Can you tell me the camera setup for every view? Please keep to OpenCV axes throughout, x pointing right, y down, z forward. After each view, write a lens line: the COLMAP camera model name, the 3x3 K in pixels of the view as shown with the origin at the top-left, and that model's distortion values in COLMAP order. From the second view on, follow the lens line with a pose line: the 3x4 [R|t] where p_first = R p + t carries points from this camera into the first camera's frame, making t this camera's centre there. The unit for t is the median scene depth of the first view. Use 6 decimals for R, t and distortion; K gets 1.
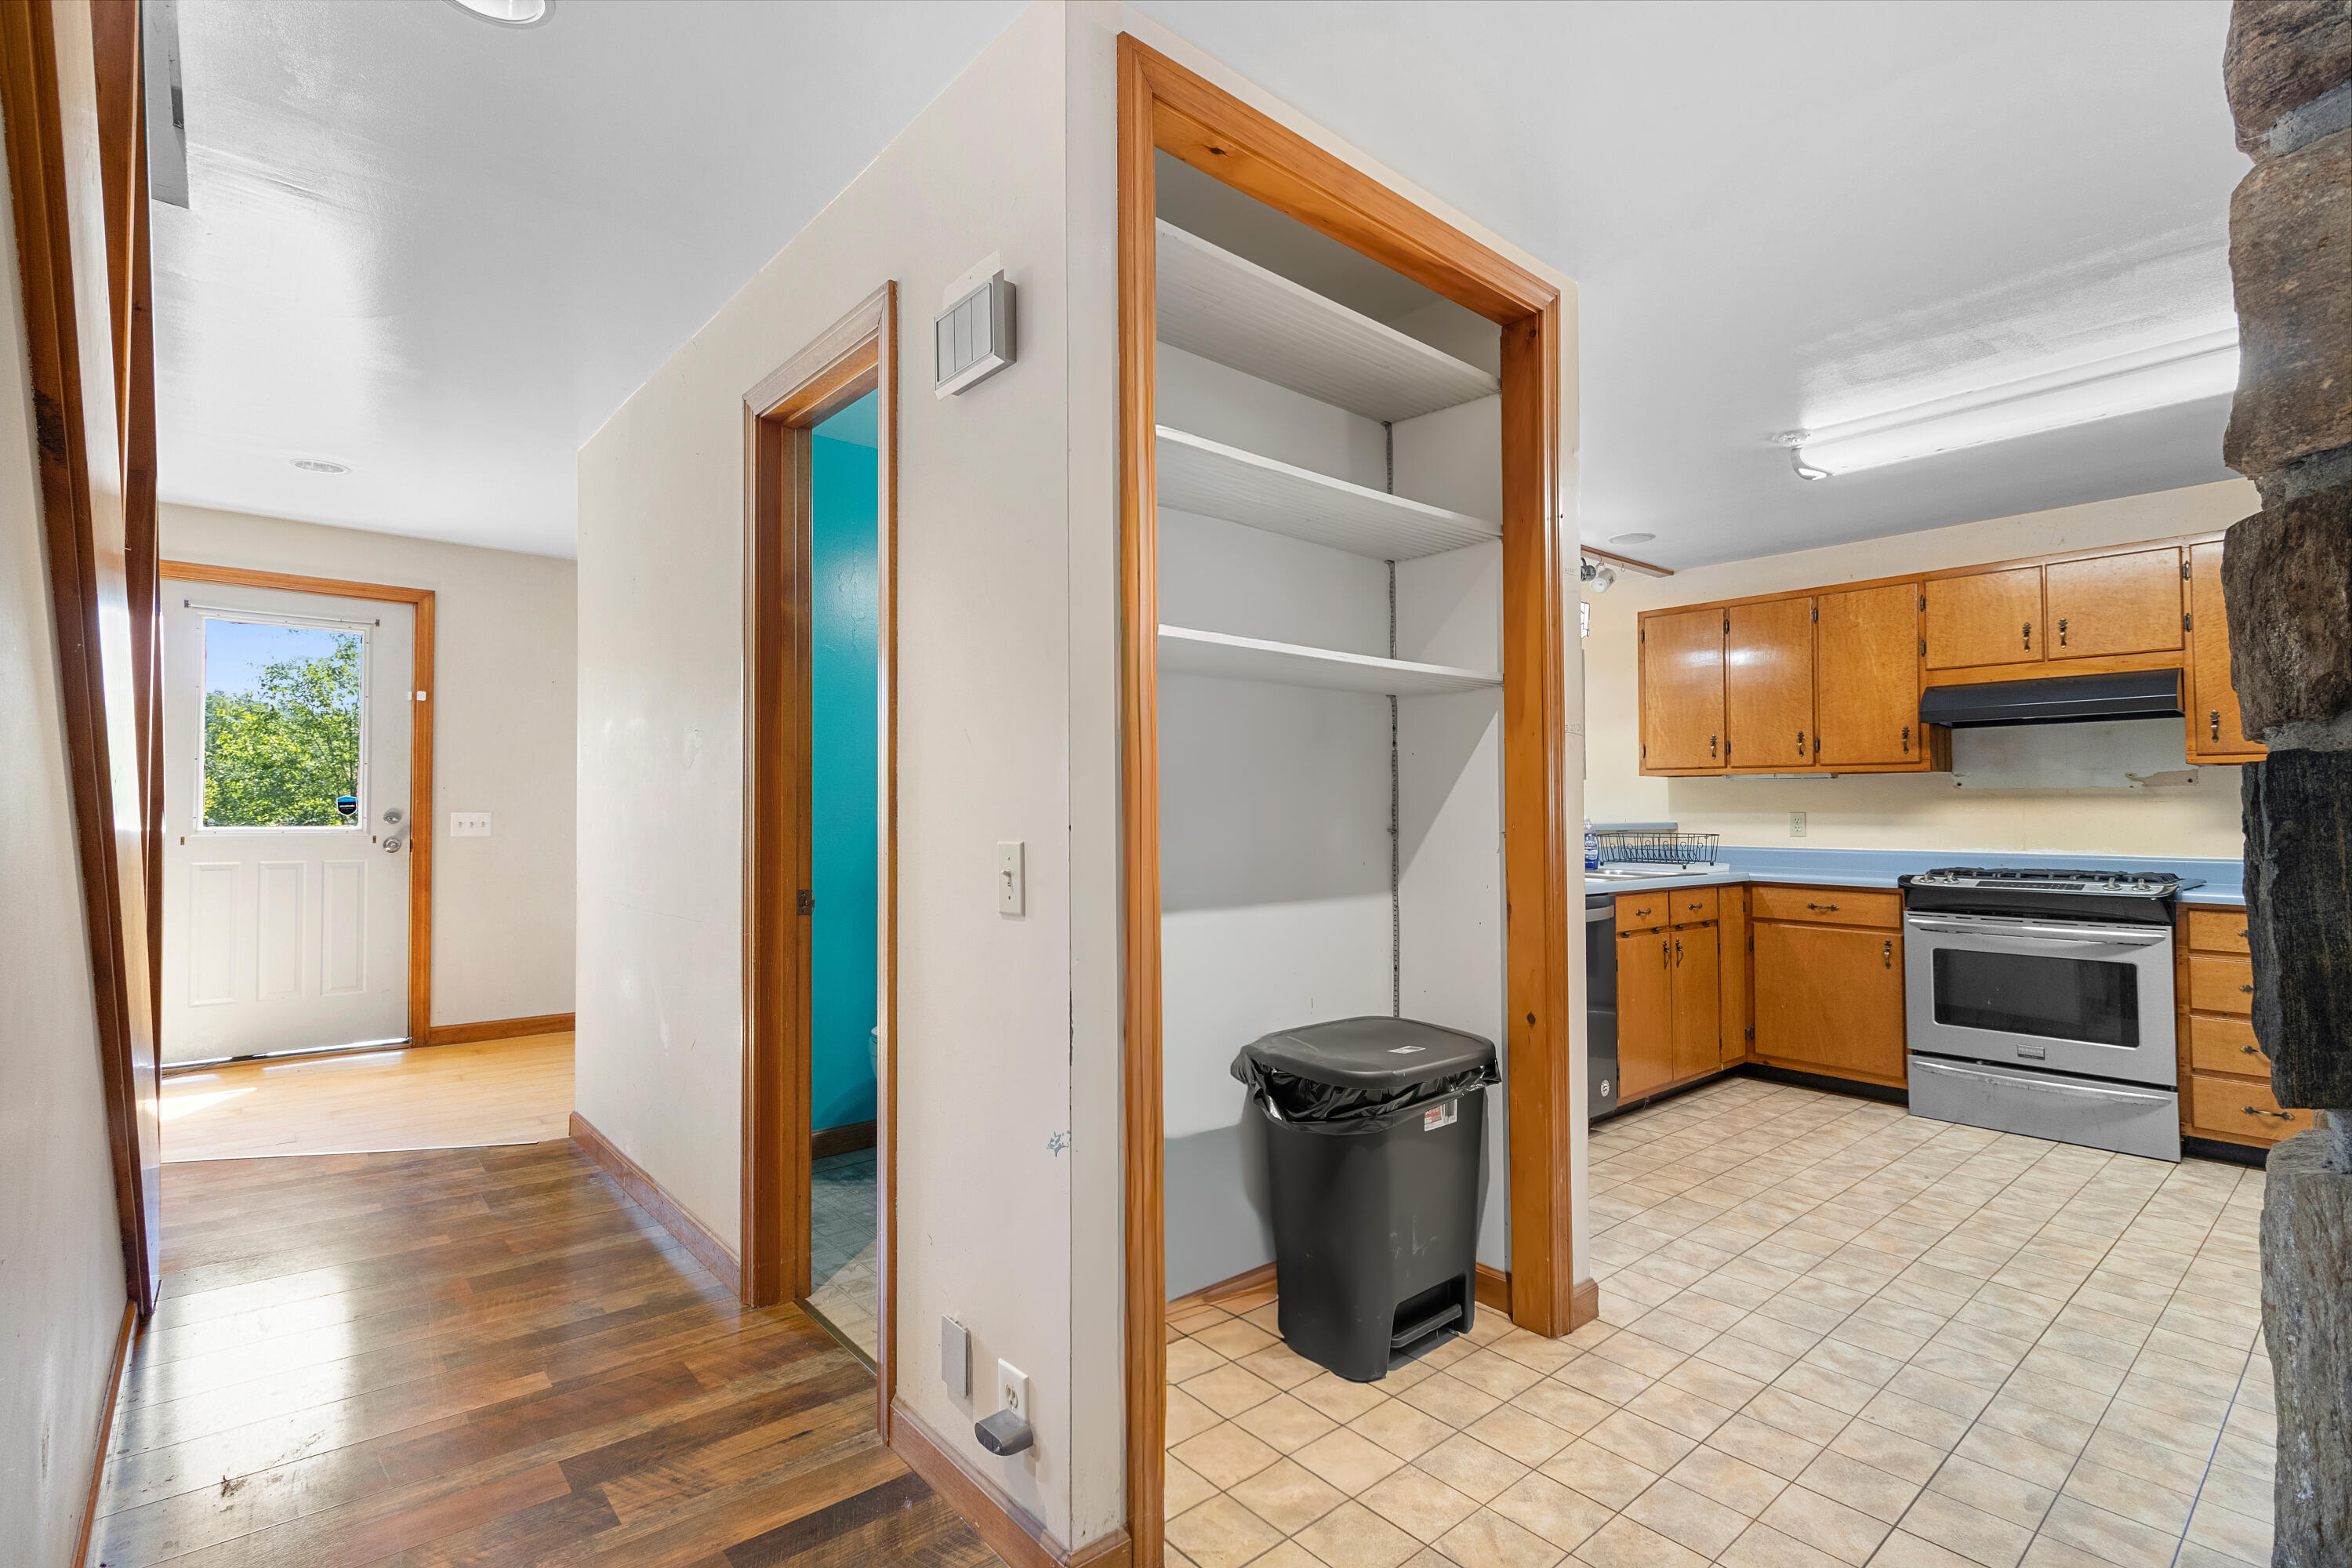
lens RADIAL K [[1091.7, 0, 1149.1], [0, 1091.7, 771.7], [0, 0, 1]] dist [-0.000442, 0.000068]
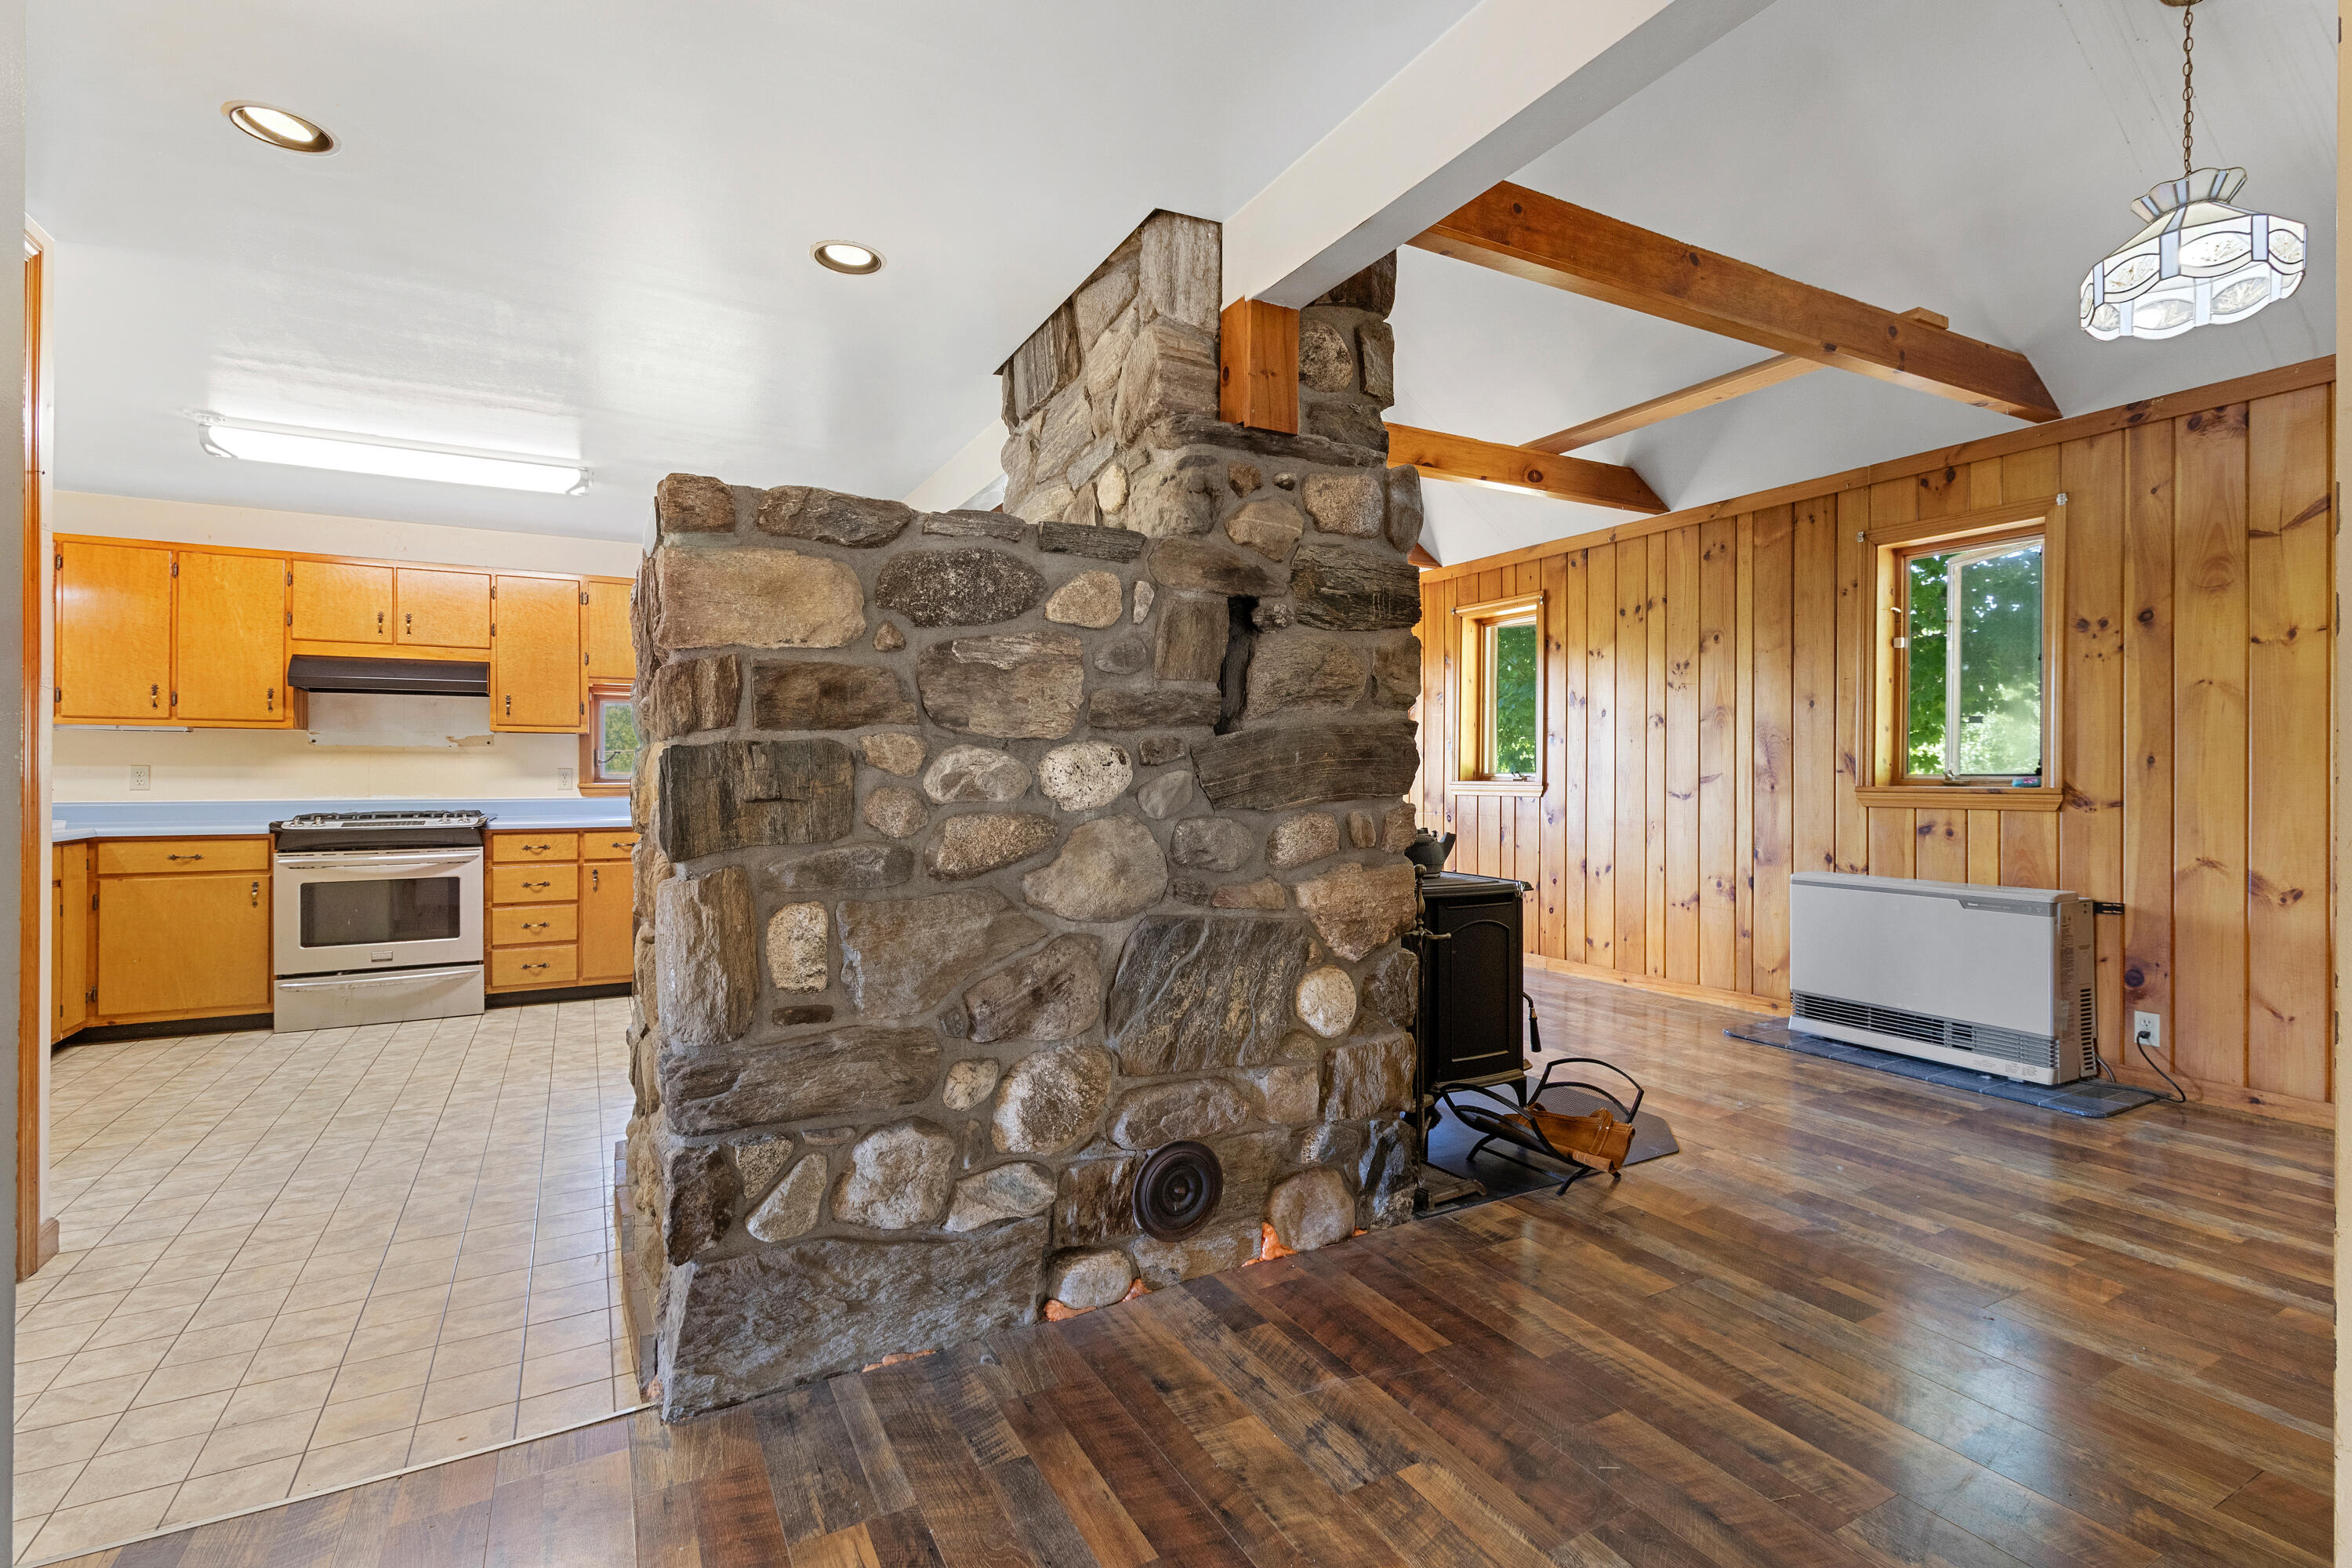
lens RADIAL K [[1091.7, 0, 1204.1], [0, 1091.7, 774.8], [0, 0, 1]] dist [-0.000442, 0.000068]
pose [[0.179335, -0.006823, 0.983764, -0.246390], [-0.038175, 0.999175, 0.013889, -0.005528], [-0.983047, -0.040046, 0.178927, -0.142420]]
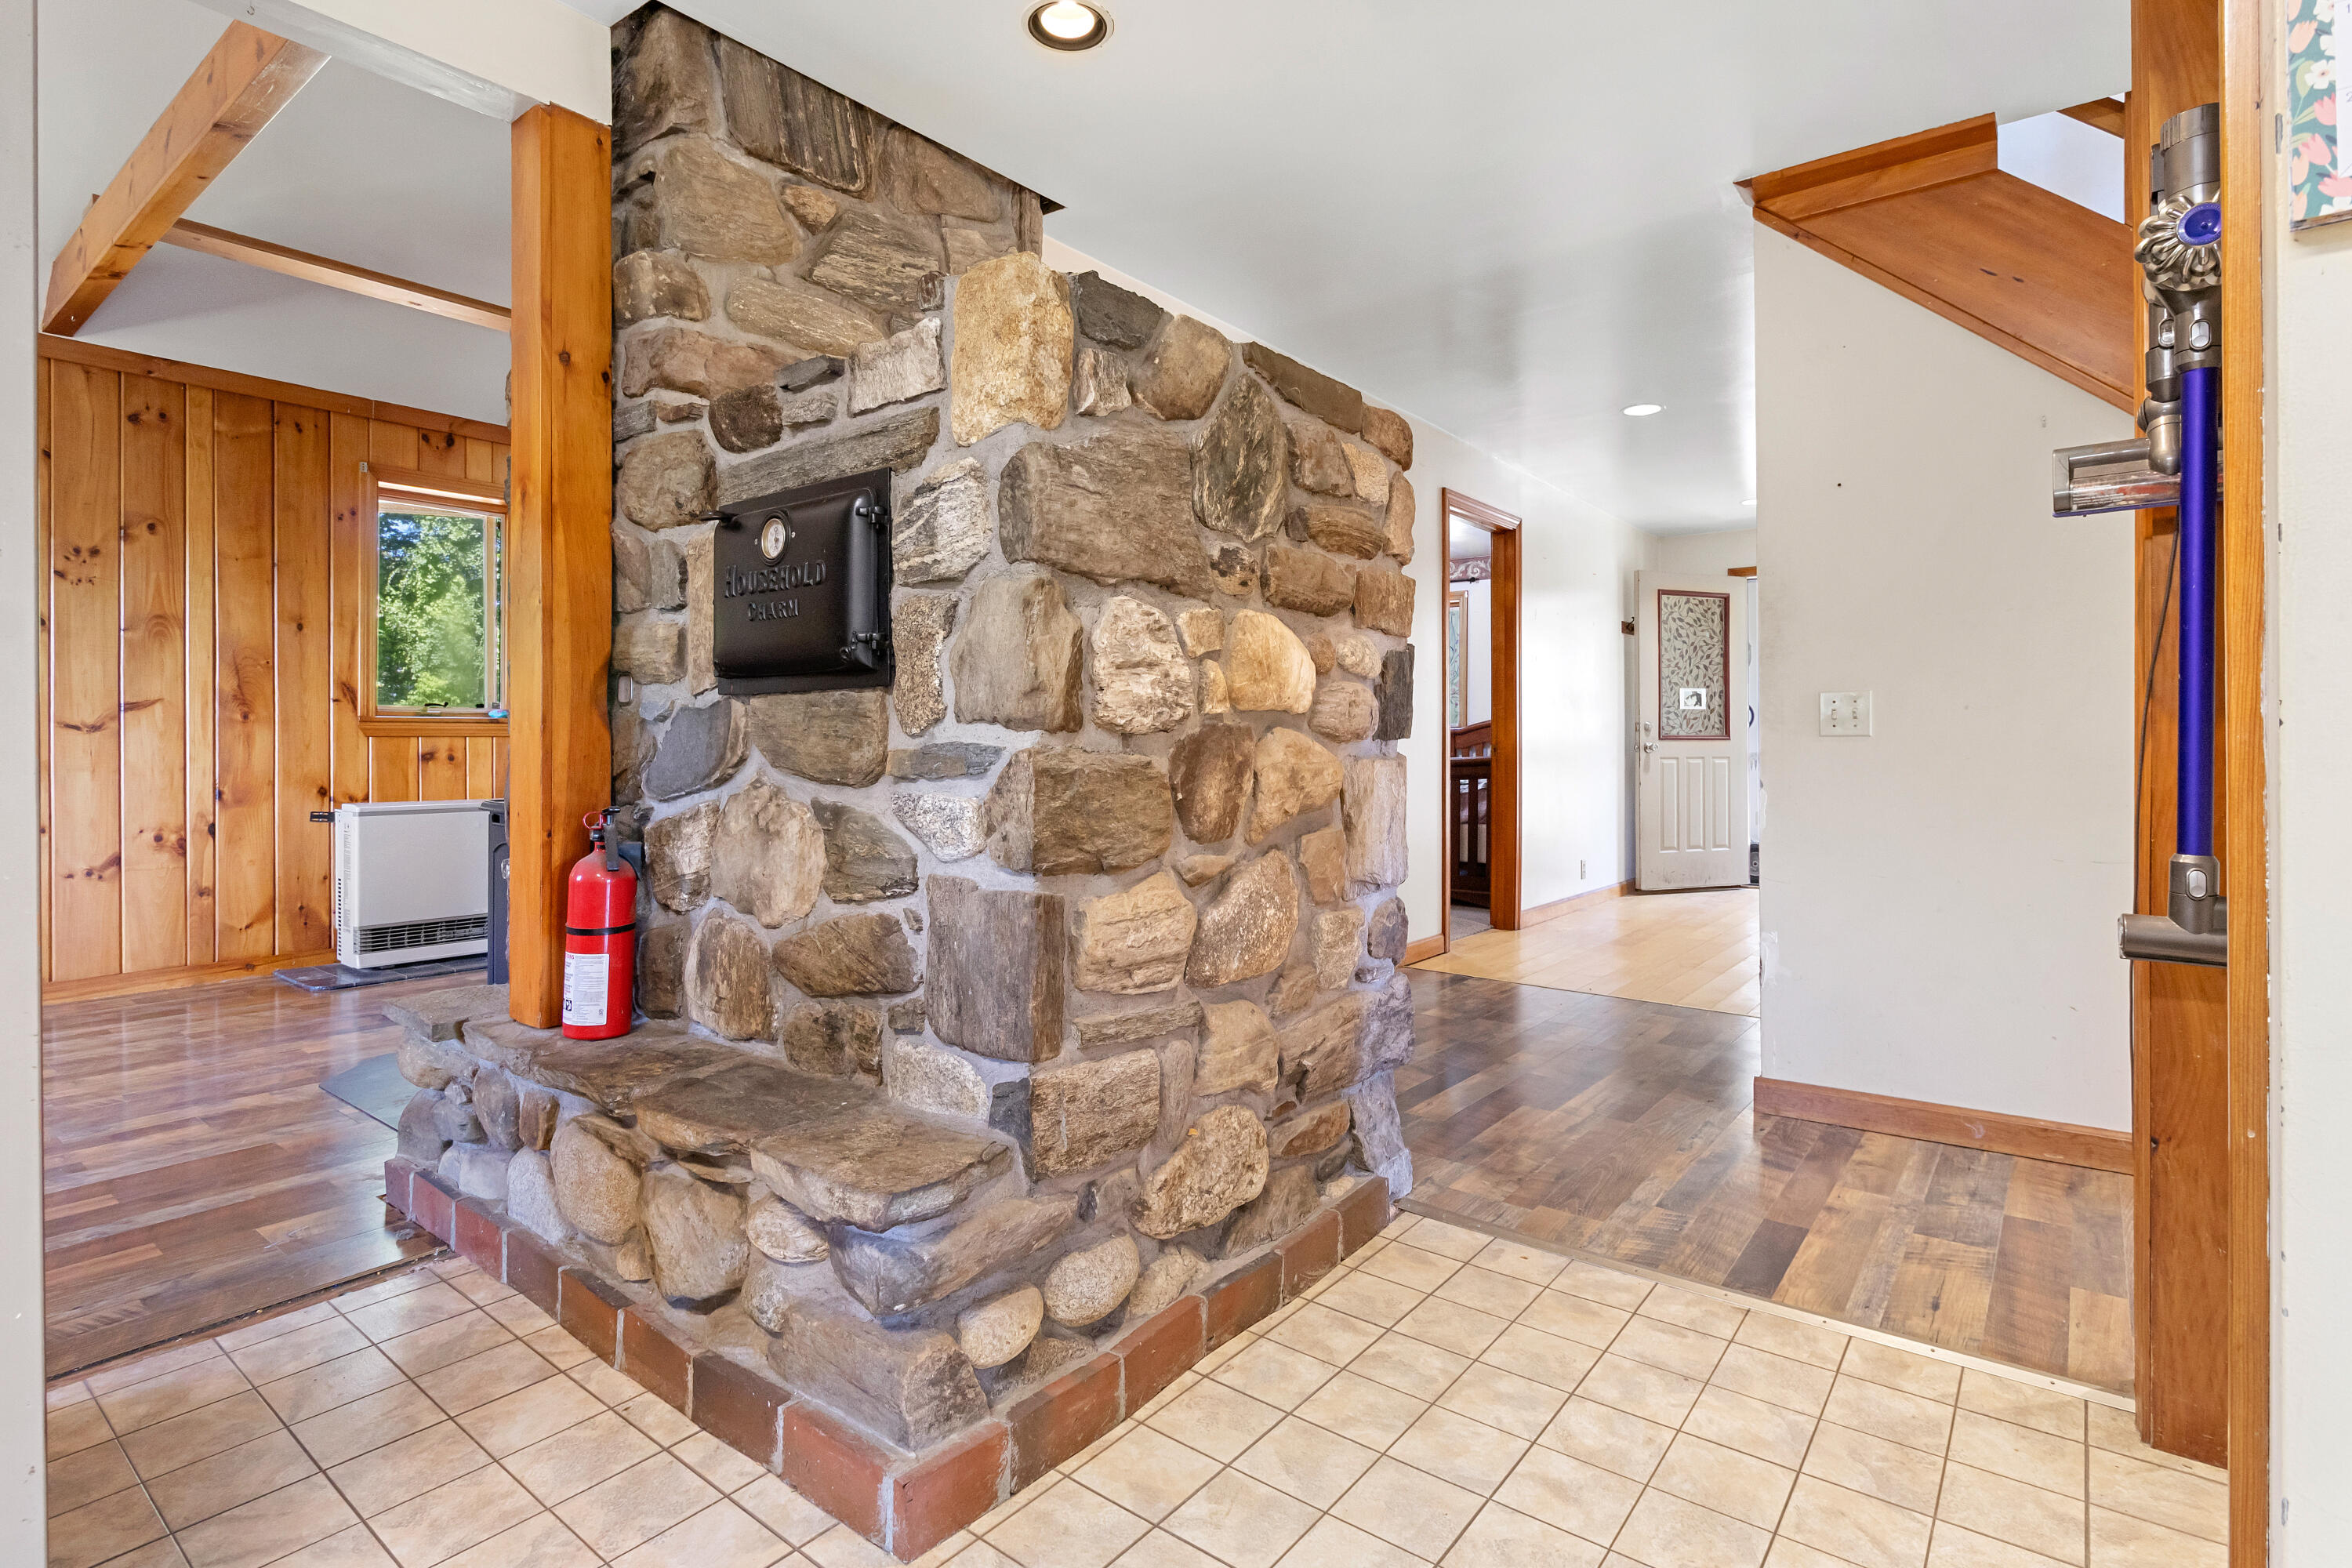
lens RADIAL K [[1160.6, 0, 1166.1], [0, 1160.6, 739.8], [0, 0, 1]] dist [-0.000277, 0.001133]
pose [[-0.979752, -0.005917, -0.200130, 0.412711], [0.002428, 0.999138, -0.041431, 0.072077], [0.200202, -0.041078, -0.978893, 0.730182]]
